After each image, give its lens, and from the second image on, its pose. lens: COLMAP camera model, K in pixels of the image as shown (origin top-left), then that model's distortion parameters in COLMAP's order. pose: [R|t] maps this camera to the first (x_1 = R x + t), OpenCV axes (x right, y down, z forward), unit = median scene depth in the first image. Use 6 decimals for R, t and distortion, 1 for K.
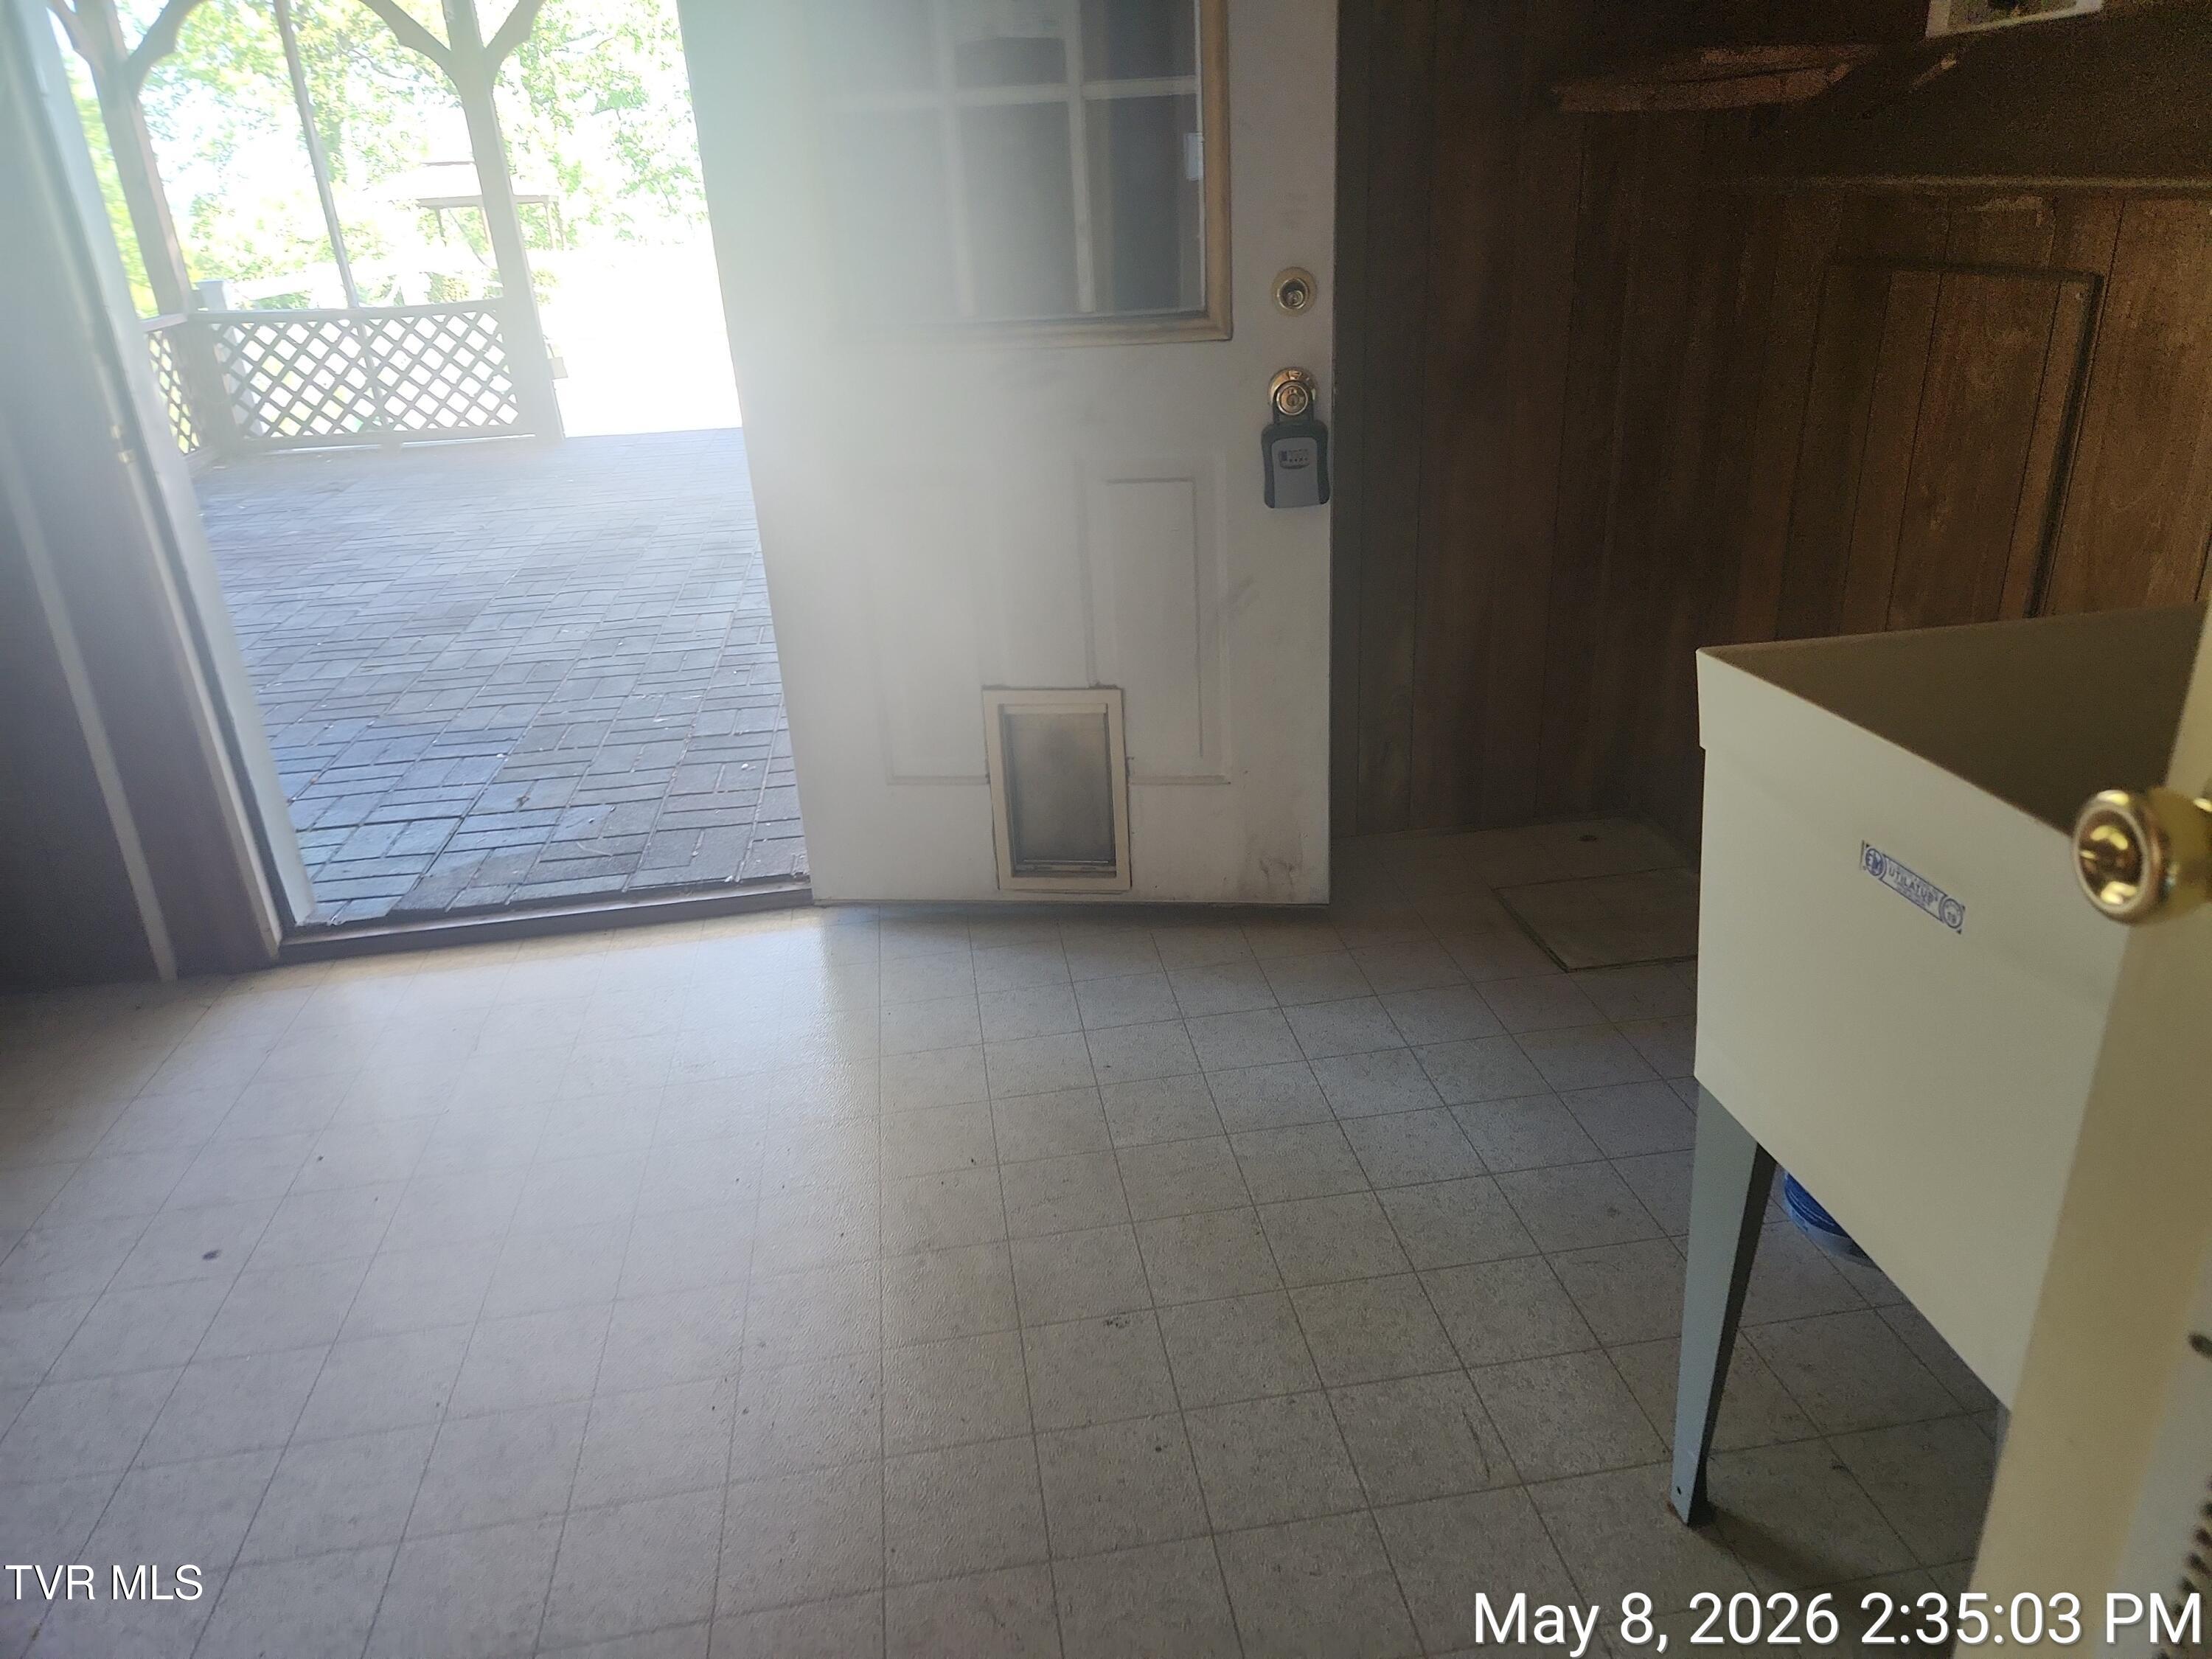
lens RADIAL K [[1506.4, 0, 1106.2], [0, 1506.4, 829.5], [0, 0, 1]] dist [0.045090, -0.055005]
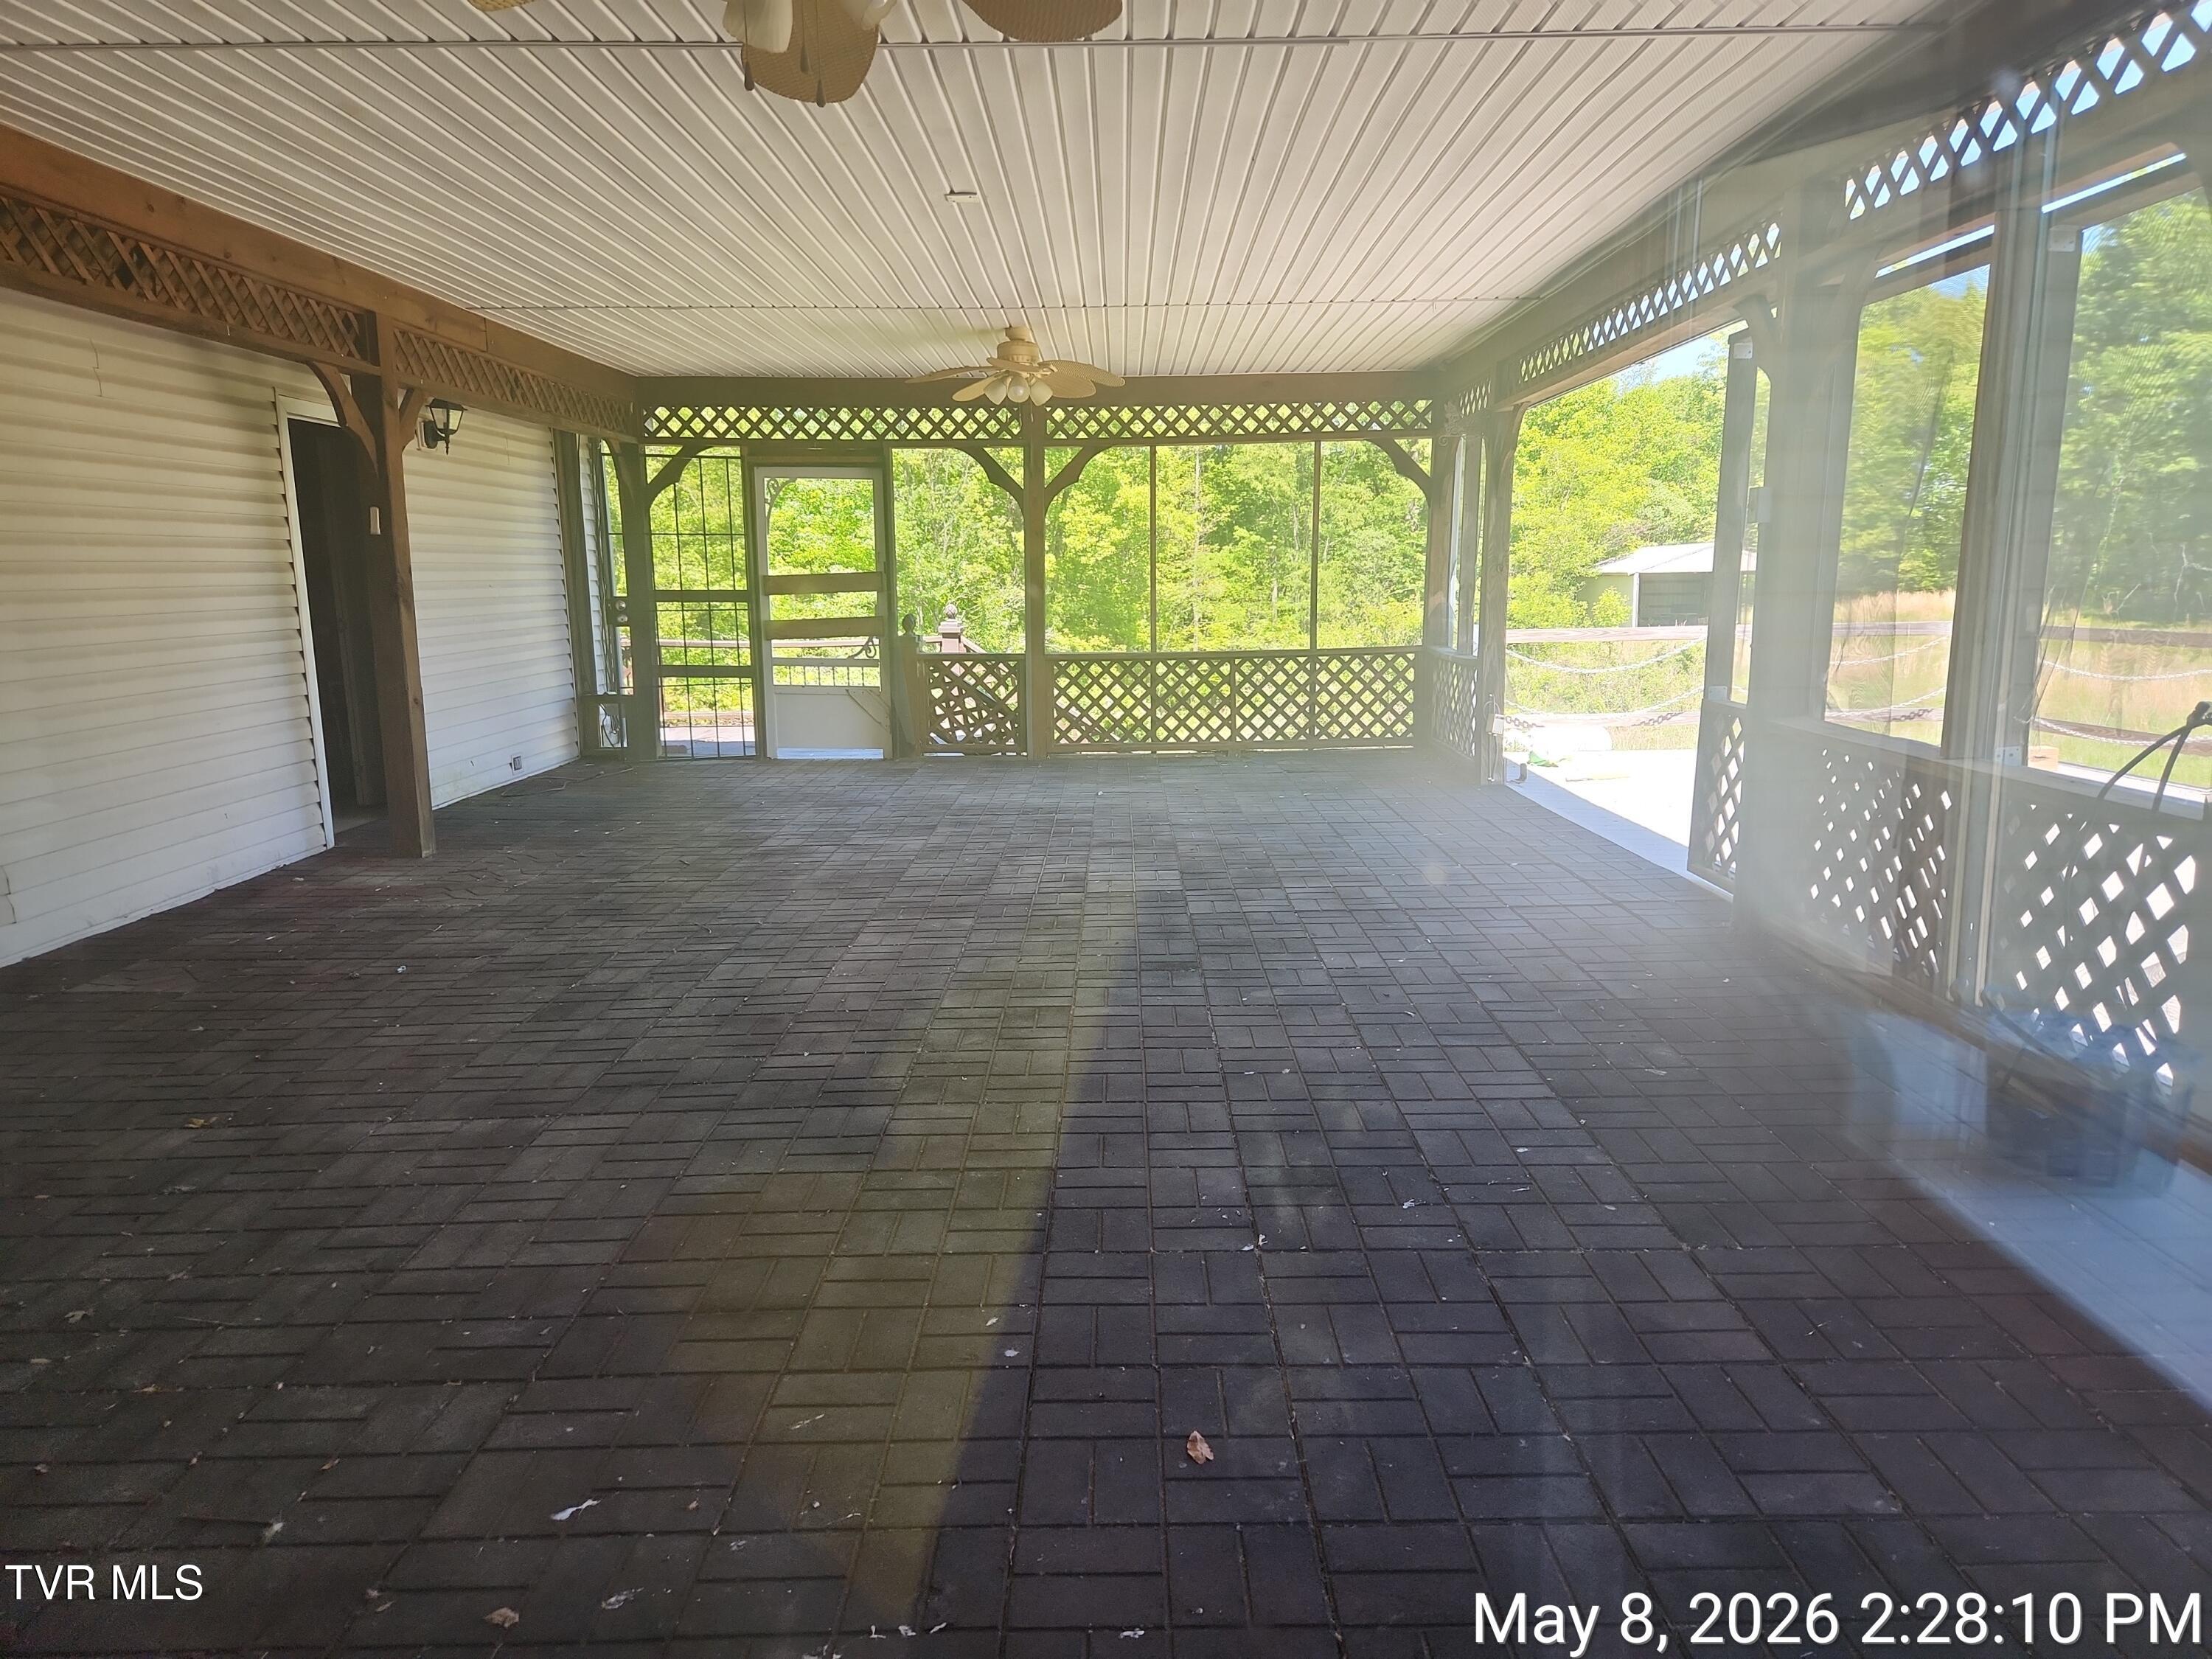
lens RADIAL K [[1506.4, 0, 1105.3], [0, 1506.4, 823.5], [0, 0, 1]] dist [0.045090, -0.055005]
pose [[0.989706, 0.038091, -0.137950, -0.476941], [-0.067740, 0.973794, -0.217111, 0.116768], [0.126065, 0.224221, 0.966350, -0.302550]]
